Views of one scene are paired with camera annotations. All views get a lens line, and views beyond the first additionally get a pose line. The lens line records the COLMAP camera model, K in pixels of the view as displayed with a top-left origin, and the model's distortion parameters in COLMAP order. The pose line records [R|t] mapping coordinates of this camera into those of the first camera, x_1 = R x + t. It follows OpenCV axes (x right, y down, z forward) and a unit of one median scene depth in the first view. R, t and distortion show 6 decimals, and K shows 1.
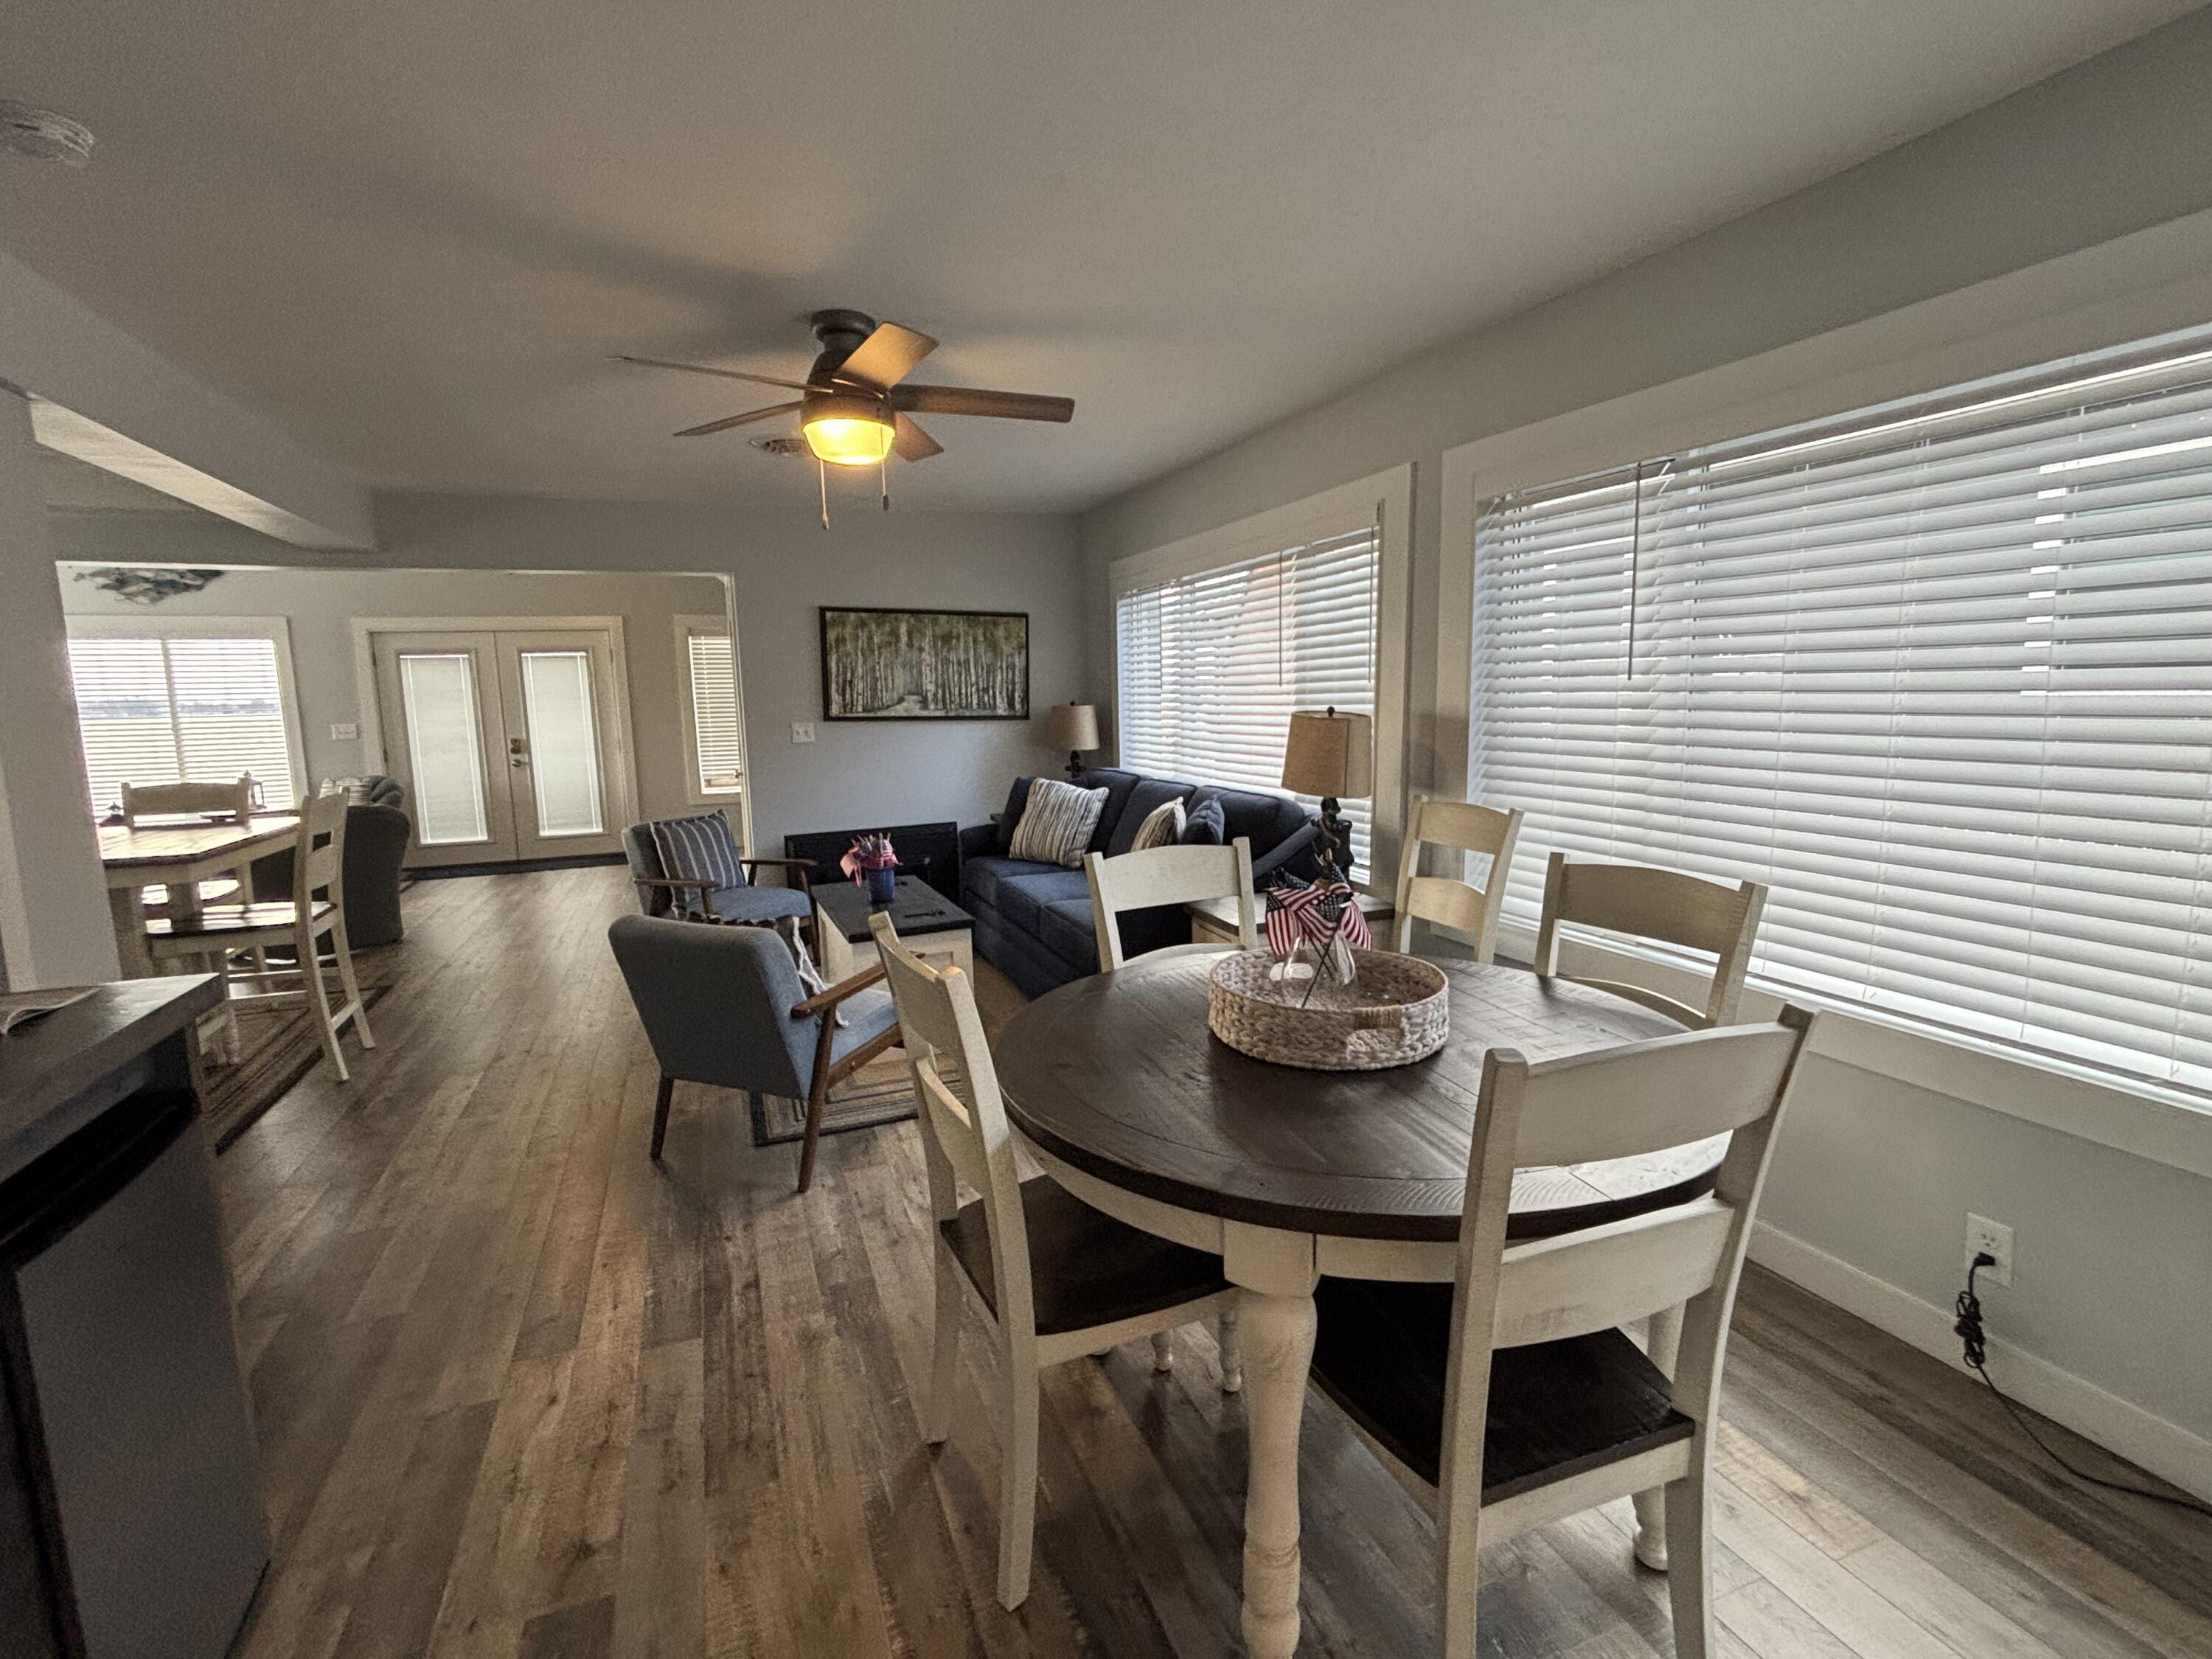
lens RADIAL K [[1031.2, 0, 1094.8], [0, 1031.2, 830.0], [0, 0, 1]] dist [-0.010785, -0.000567]
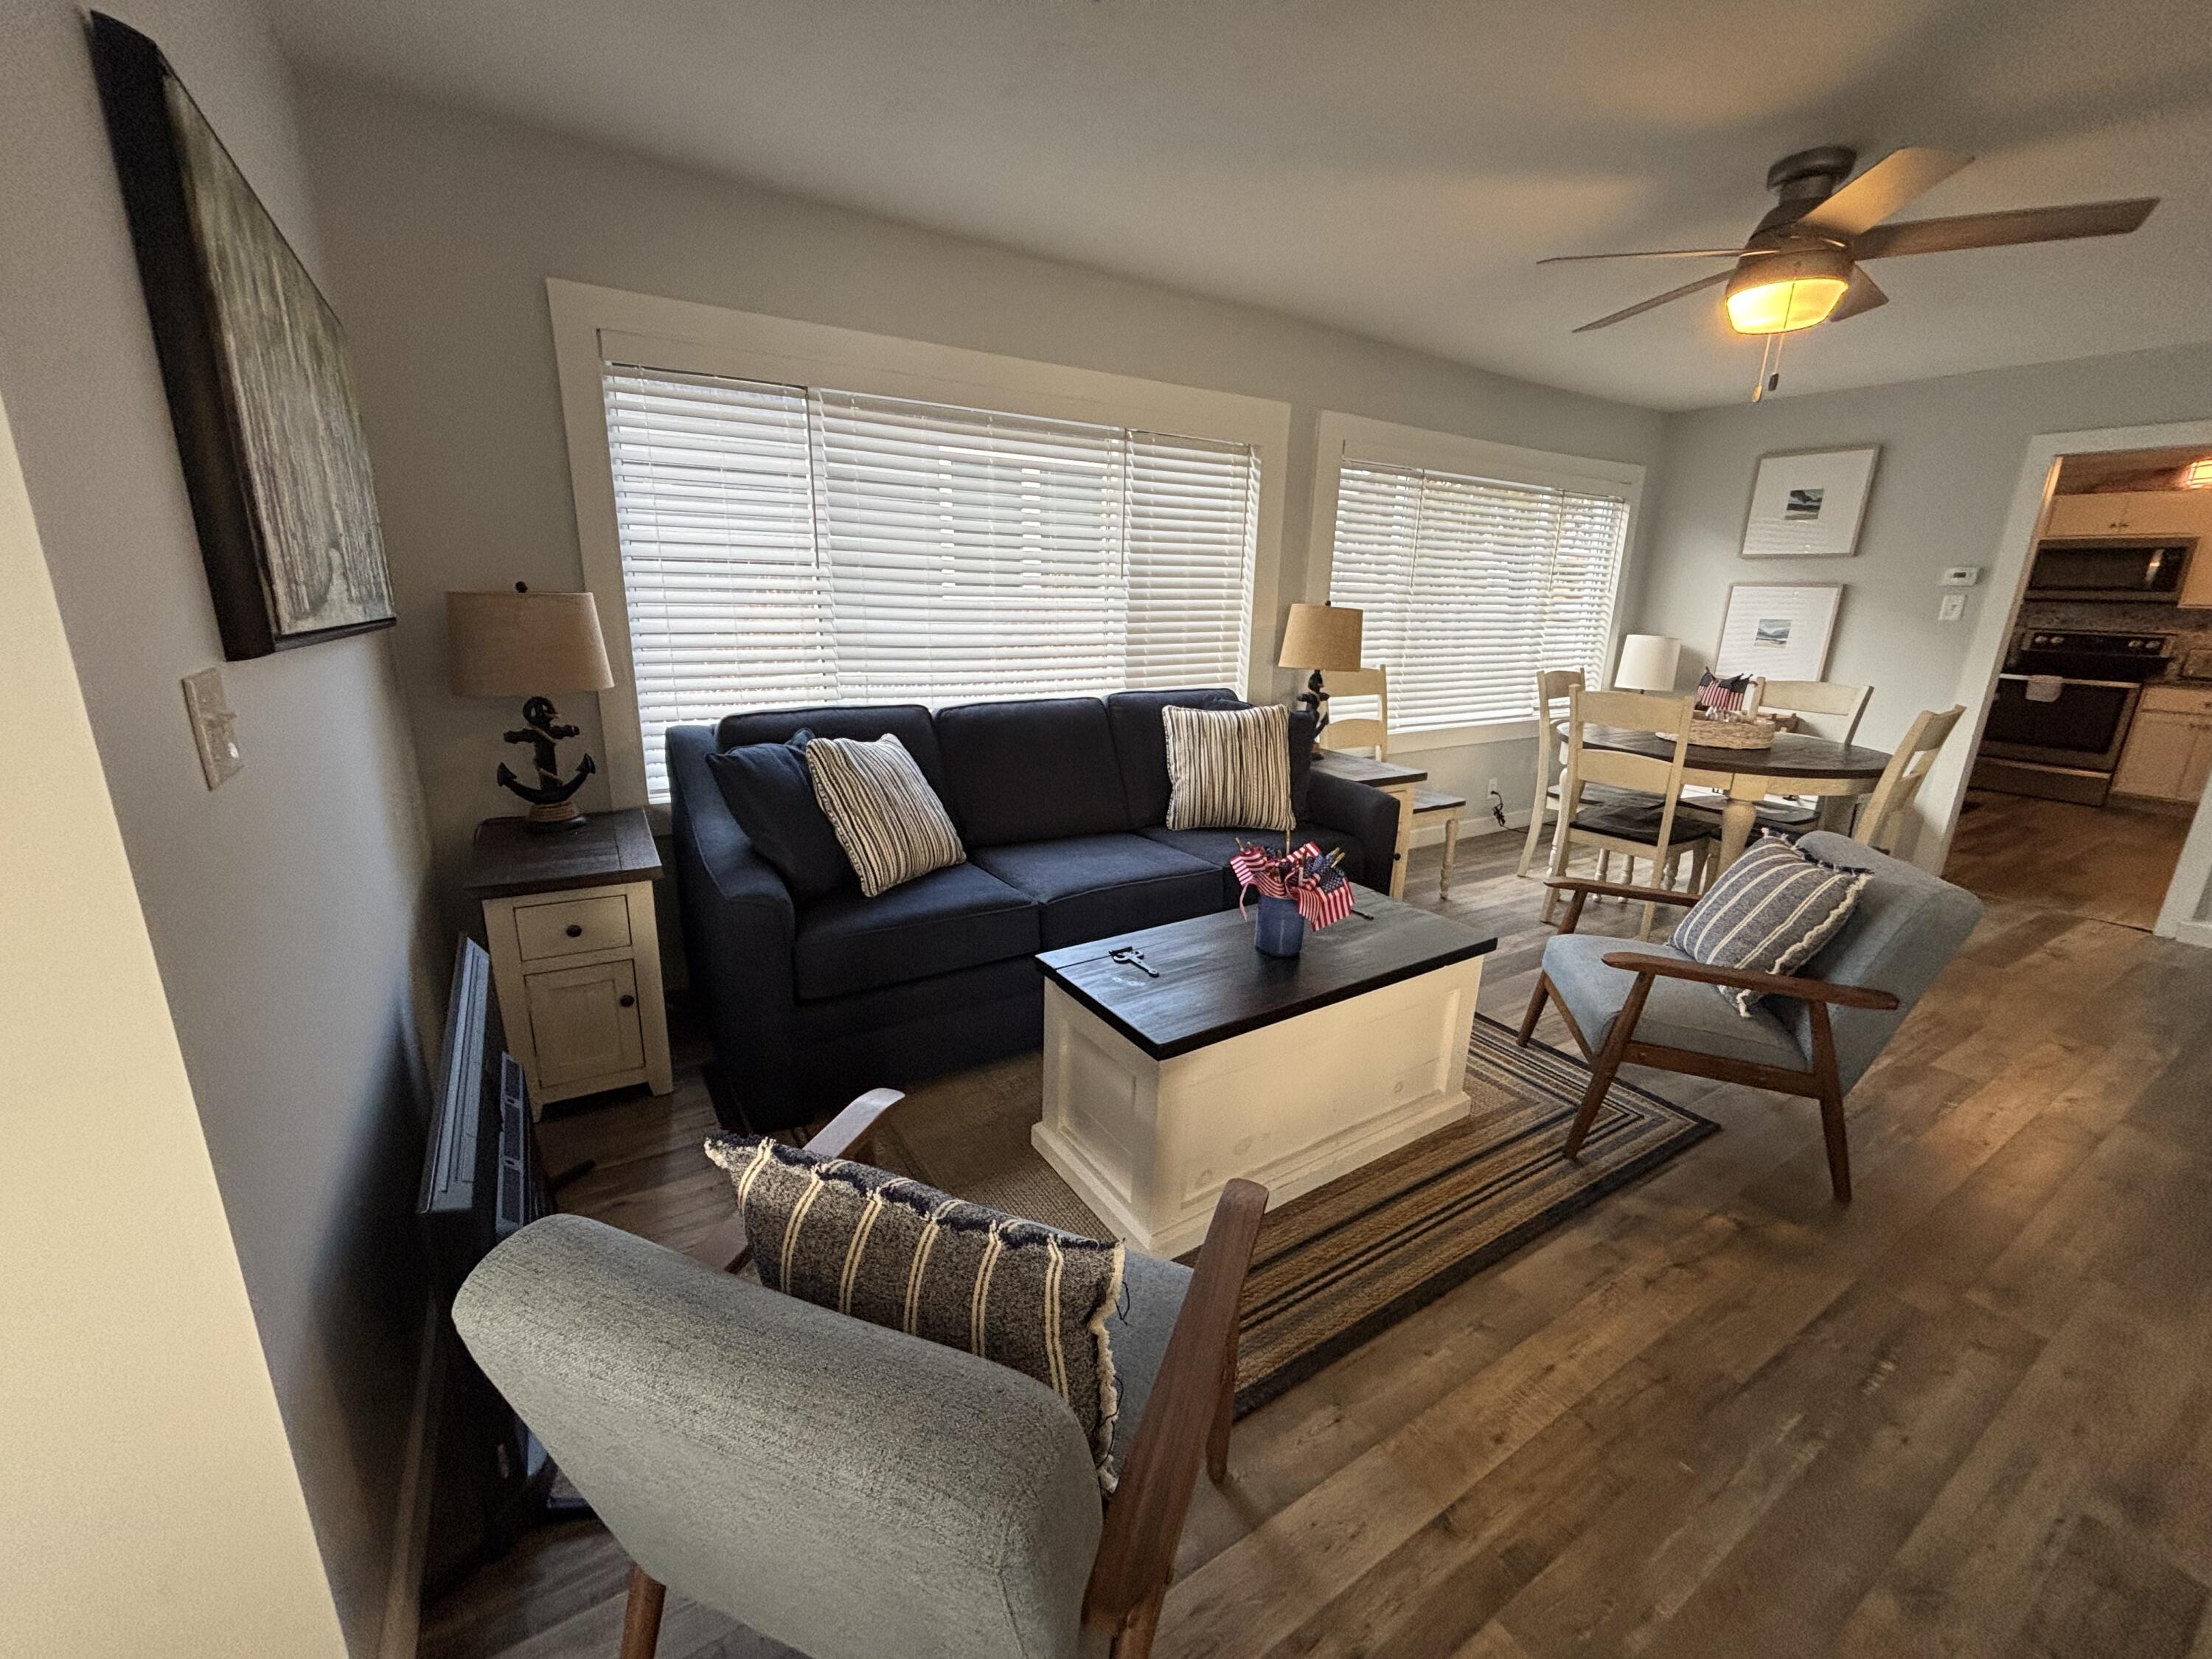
lens RADIAL K [[896.0, 0, 1097.4], [0, 896.0, 829.6], [0, 0, 1]] dist [0.001120, 0.000200]
pose [[-0.193693, -0.240192, 0.951205, -0.489063], [0.111236, 0.957937, 0.264543, -0.102558], [-0.974736, 0.157048, -0.158828, 0.881998]]
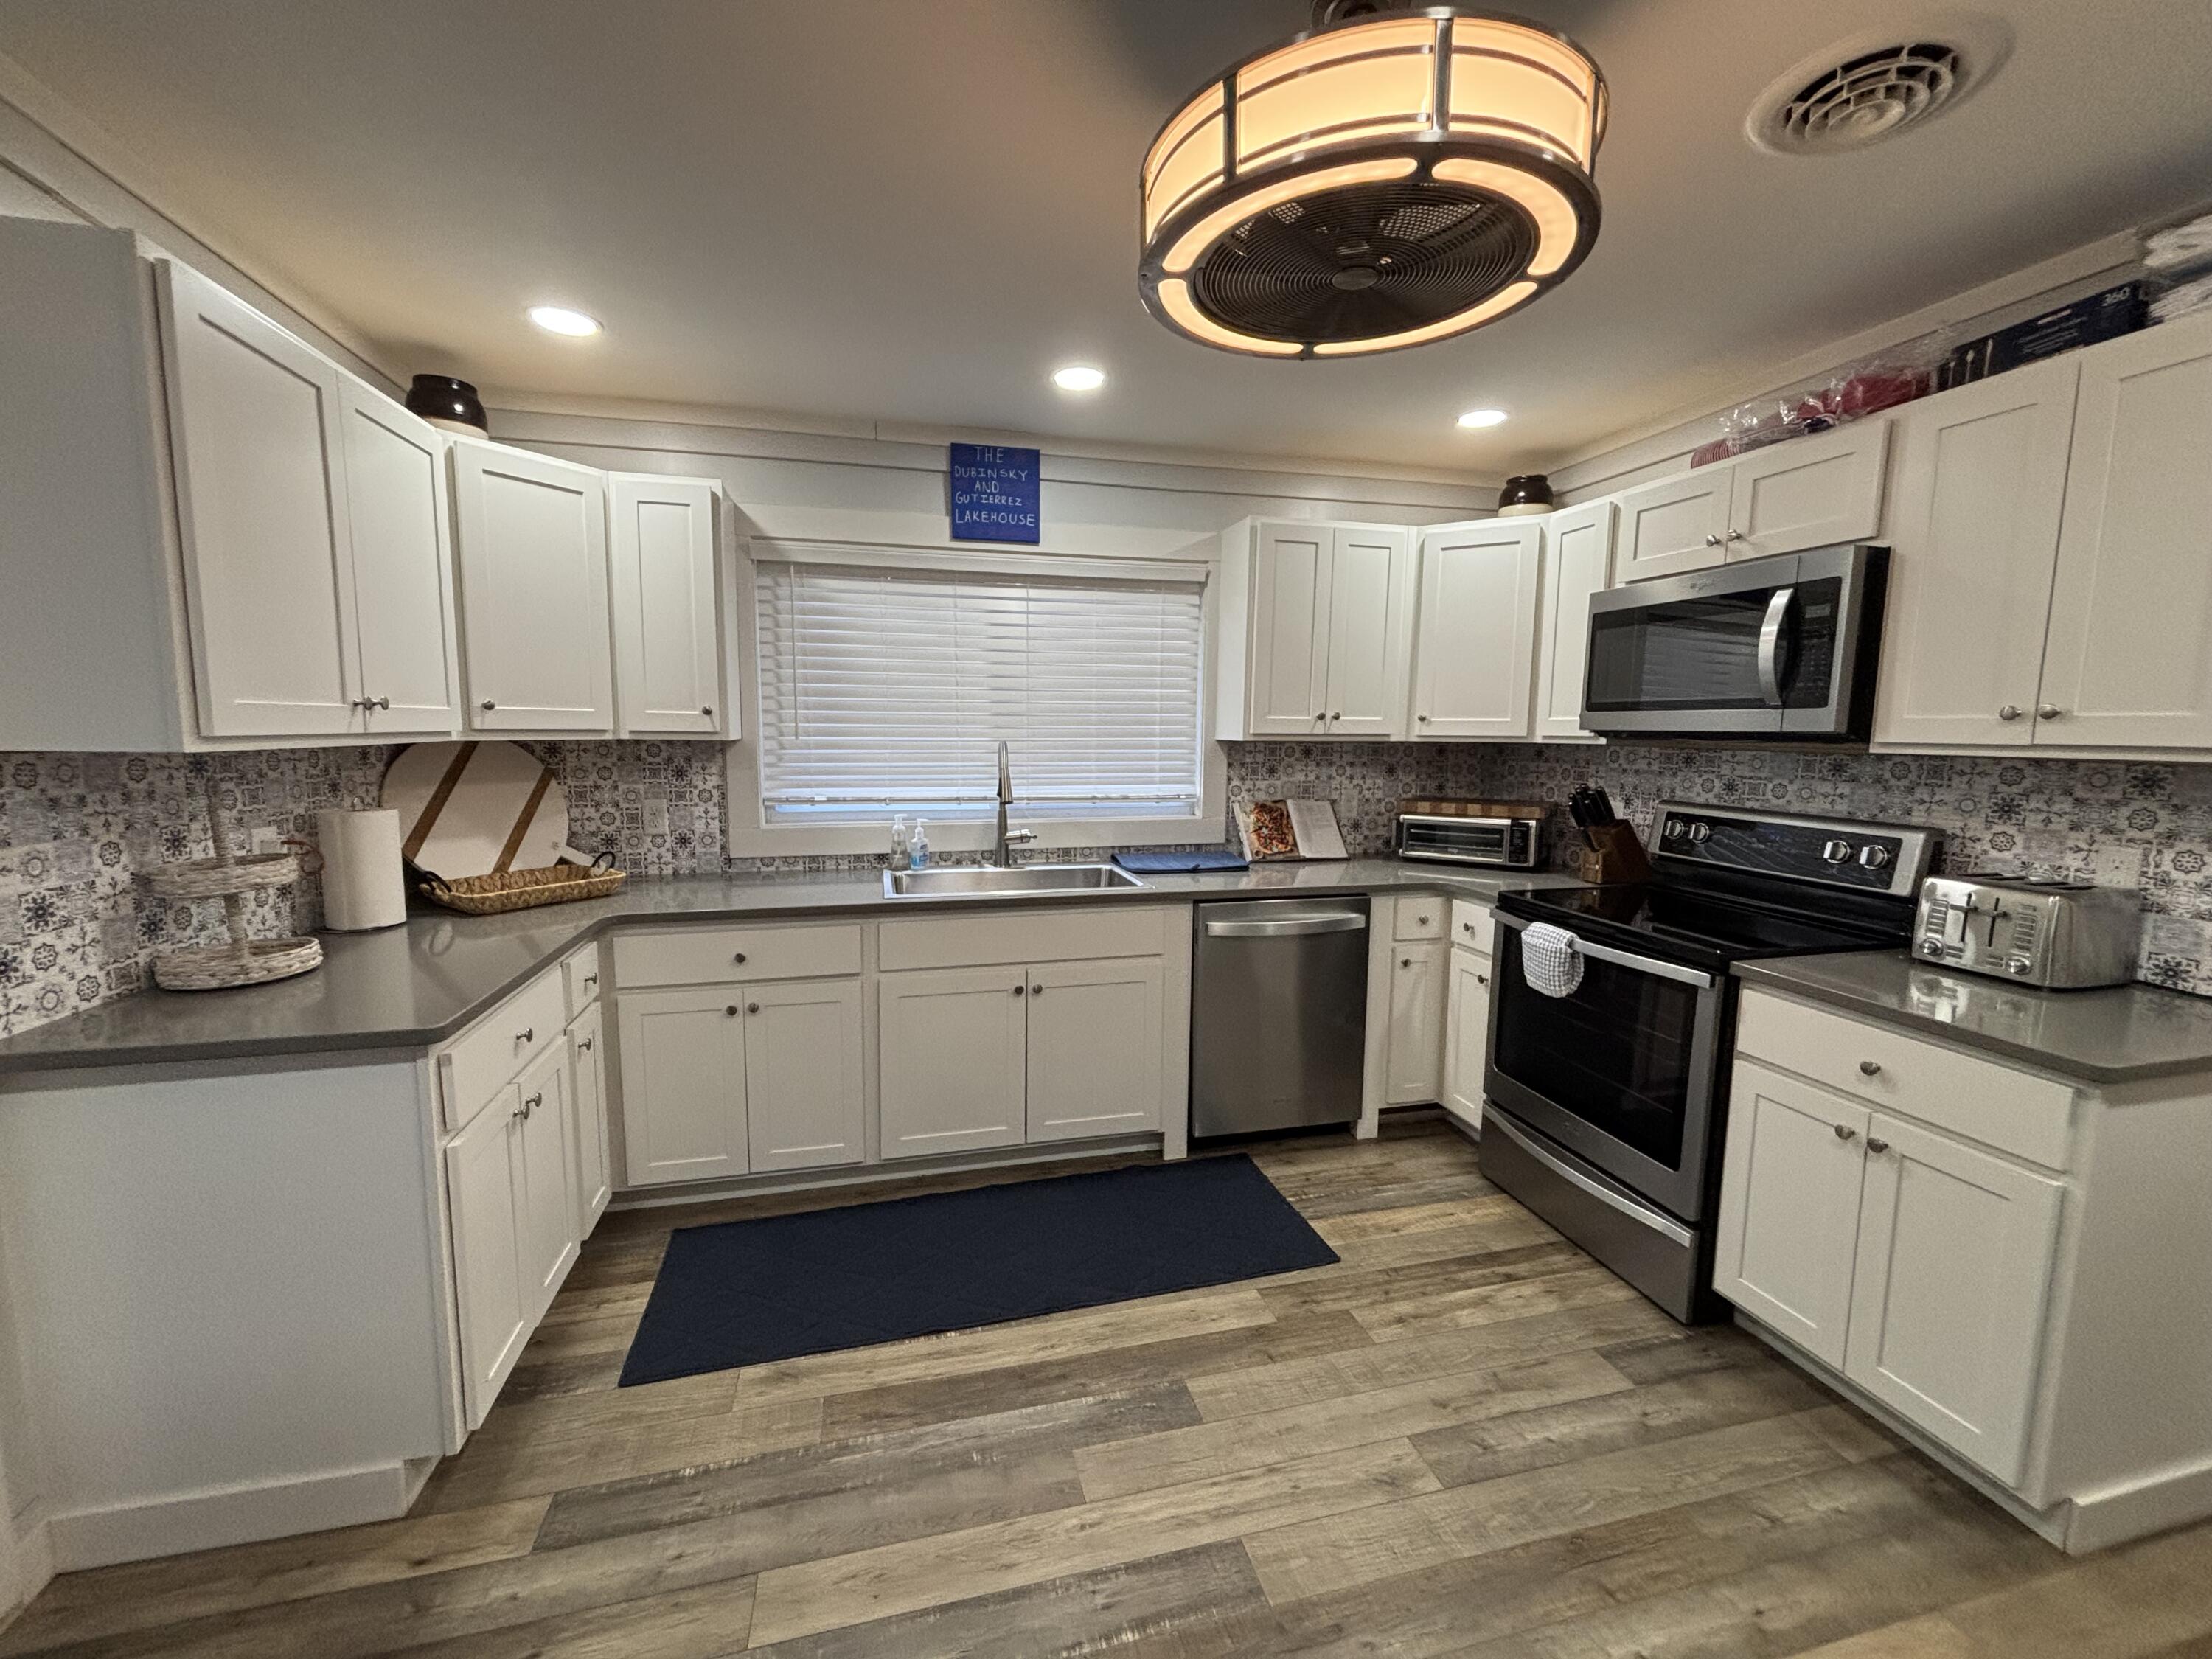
lens RADIAL K [[896.0, 0, 1097.4], [0, 896.0, 829.6], [0, 0, 1]] dist [0.001120, 0.000200]
pose [[0.124337, -0.088393, 0.988295, -0.054425], [0.117734, 0.990302, 0.073760, 0.037559], [-0.985230, 0.107185, 0.133538, -0.320334]]
